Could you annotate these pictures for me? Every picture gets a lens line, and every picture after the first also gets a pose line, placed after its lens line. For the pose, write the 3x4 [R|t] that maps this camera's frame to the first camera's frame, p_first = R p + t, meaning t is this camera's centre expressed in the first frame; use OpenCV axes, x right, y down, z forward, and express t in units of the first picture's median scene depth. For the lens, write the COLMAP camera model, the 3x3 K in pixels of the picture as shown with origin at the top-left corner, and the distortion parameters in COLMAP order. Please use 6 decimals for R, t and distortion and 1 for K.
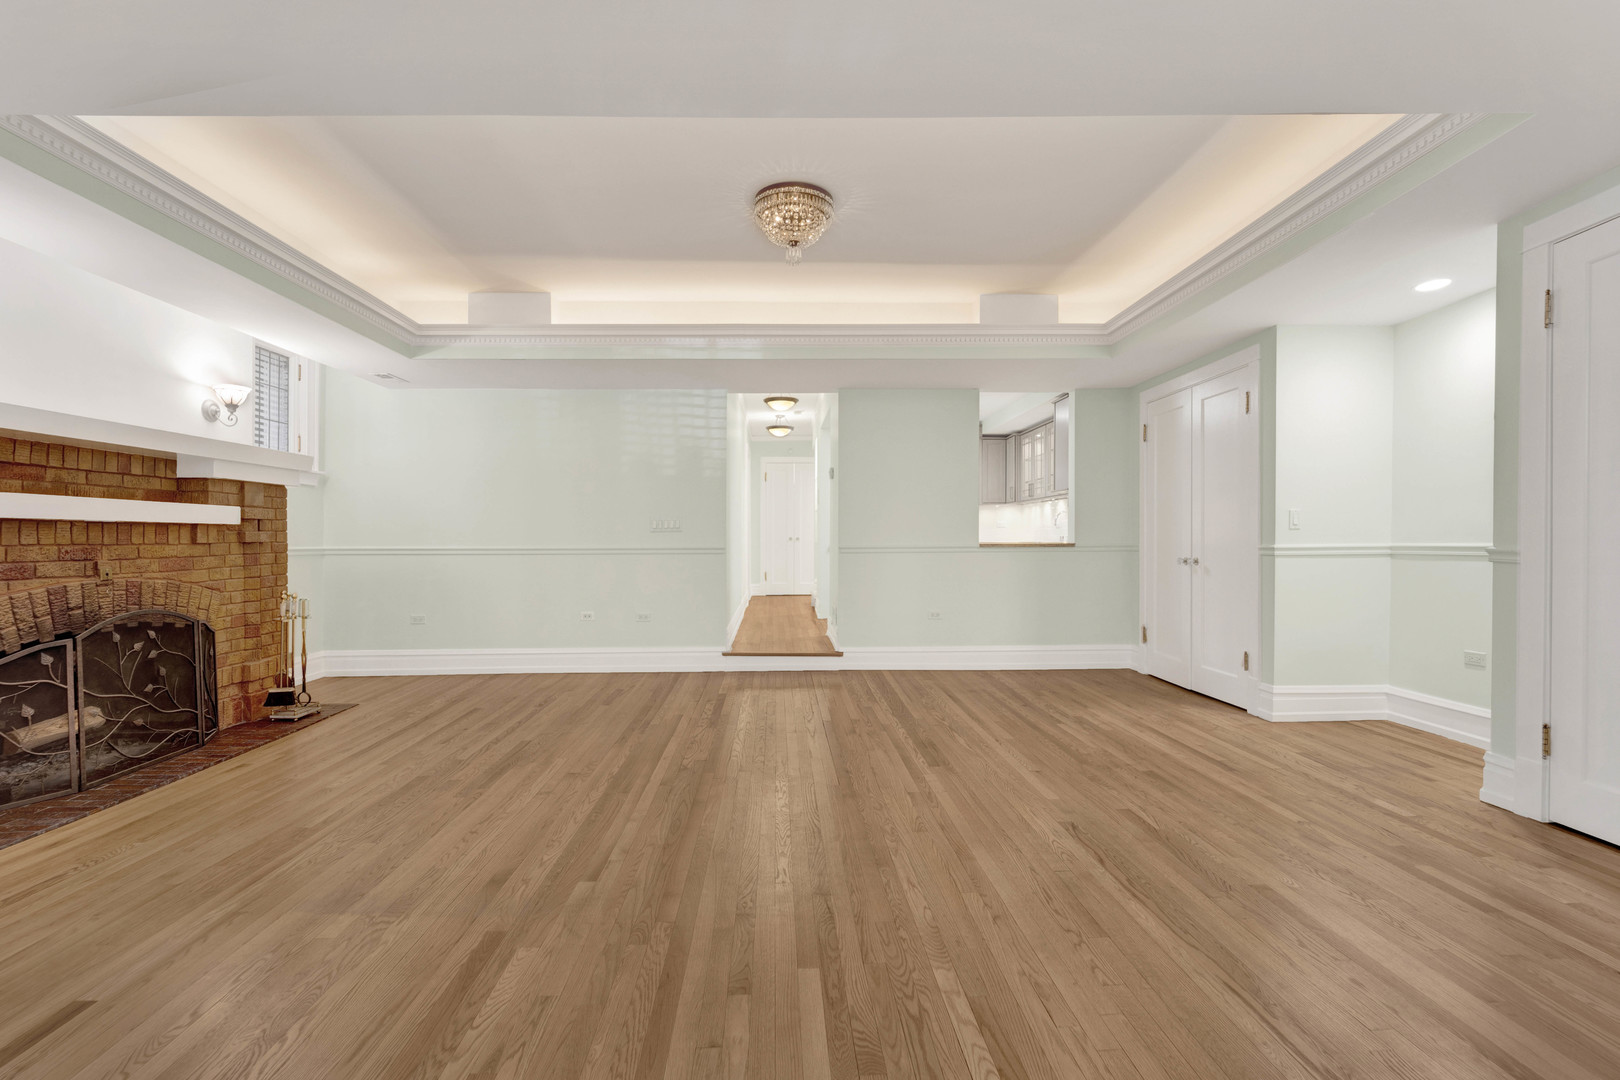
lens RADIAL K [[808.1, 0, 816.9], [0, 808.1, 532.6], [0, 0, 1]] dist [-0.023086, -0.001018]
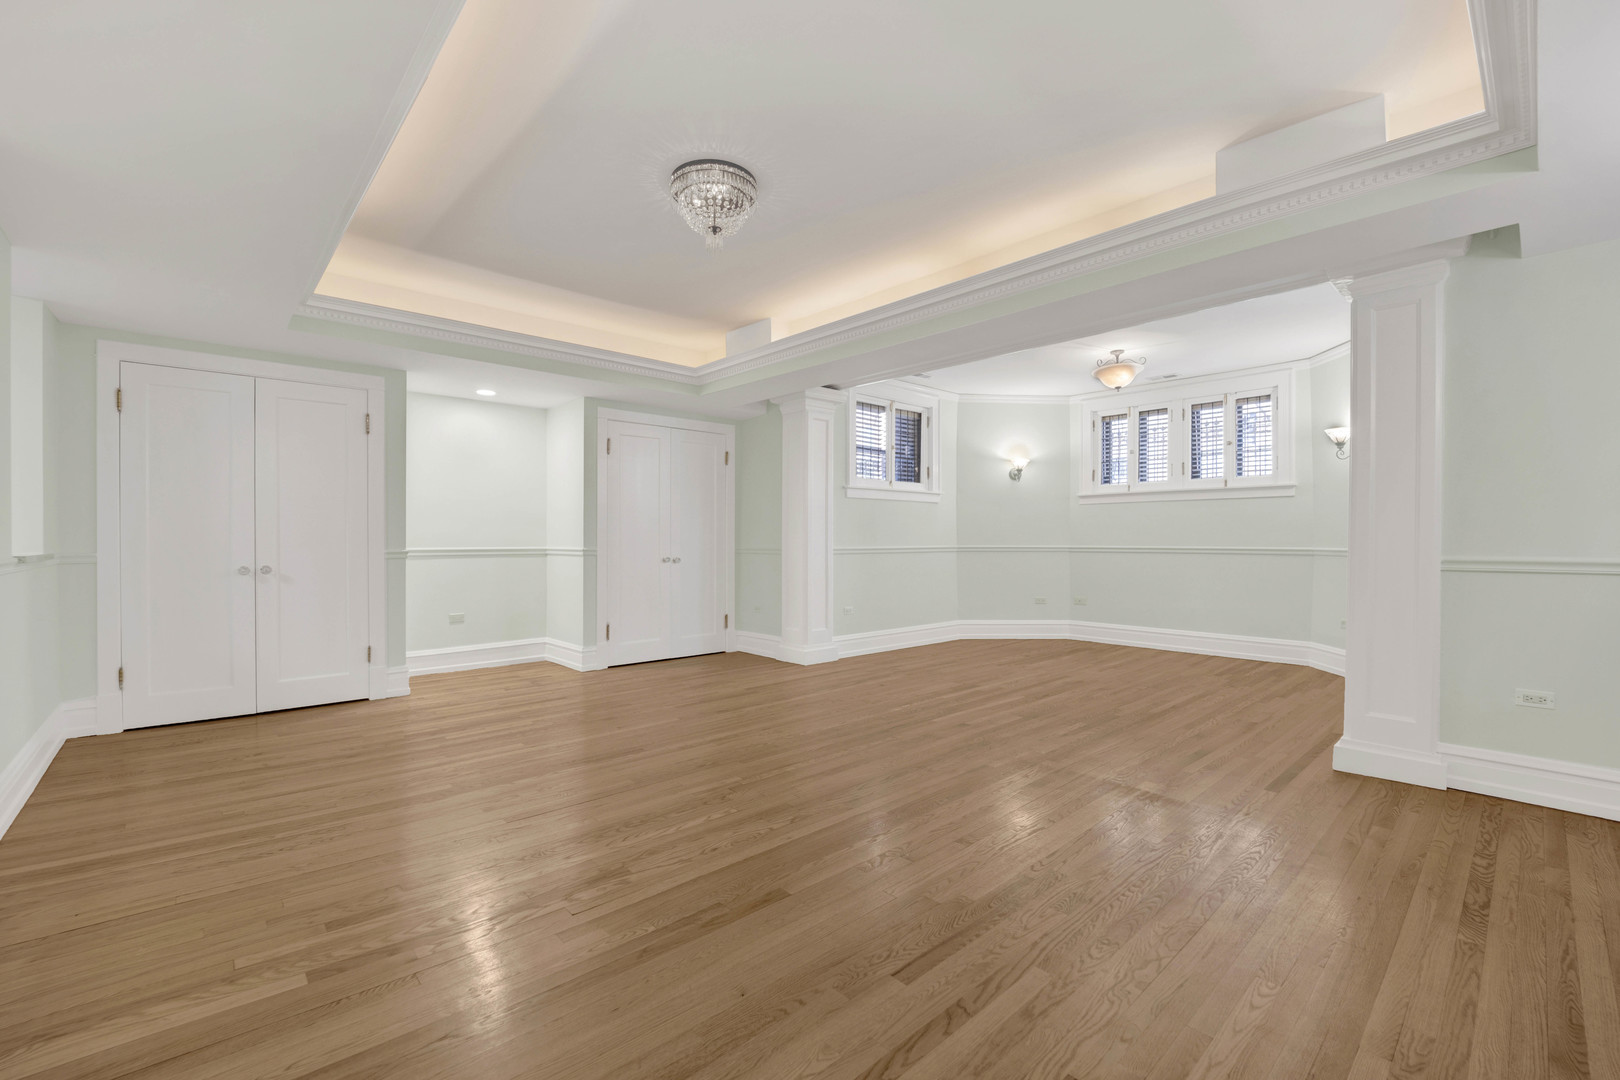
lens RADIAL K [[614.2, 0, 867.7], [0, 614.2, 539.1], [0, 0, 1]] dist [-0.016440, -0.000144]
pose [[-0.712952, 0.000938, 0.701212, -0.643842], [-0.006285, 0.999950, -0.007728, 0.008400], [-0.701184, -0.009917, -0.712911, 1.369987]]
